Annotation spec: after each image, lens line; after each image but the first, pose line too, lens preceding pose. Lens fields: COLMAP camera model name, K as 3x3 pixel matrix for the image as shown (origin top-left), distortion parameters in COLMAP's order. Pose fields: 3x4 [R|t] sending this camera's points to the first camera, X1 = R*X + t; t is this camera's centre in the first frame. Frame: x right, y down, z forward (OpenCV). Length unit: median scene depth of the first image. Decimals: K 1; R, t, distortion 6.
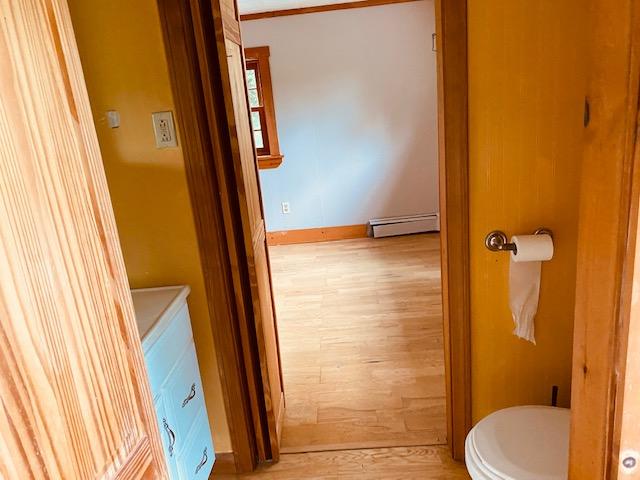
lens RADIAL K [[487.7, 0, 320.7], [0, 487.7, 238.3], [0, 0, 1]] dist [0.032485, -0.022499]
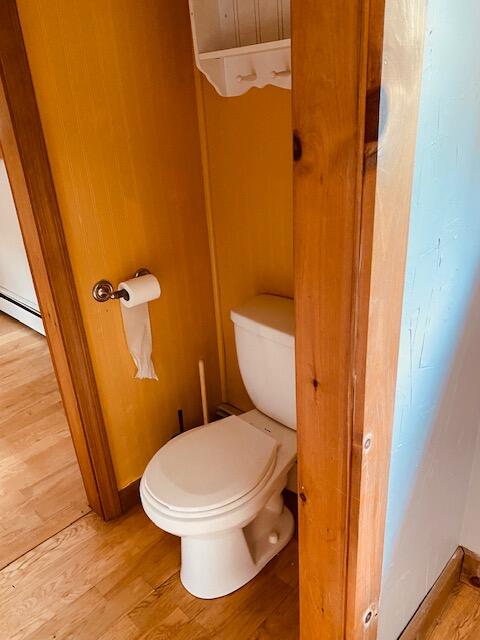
lens RADIAL K [[487.7, 0, 240.1], [0, 487.7, 320.5], [0, 0, 1]] dist [0.032485, -0.022499]
pose [[0.690428, -0.246539, 0.680094, -0.121023], [0.198104, 0.968632, 0.150022, -0.029089], [-0.695747, 0.031150, 0.717611, 0.127772]]
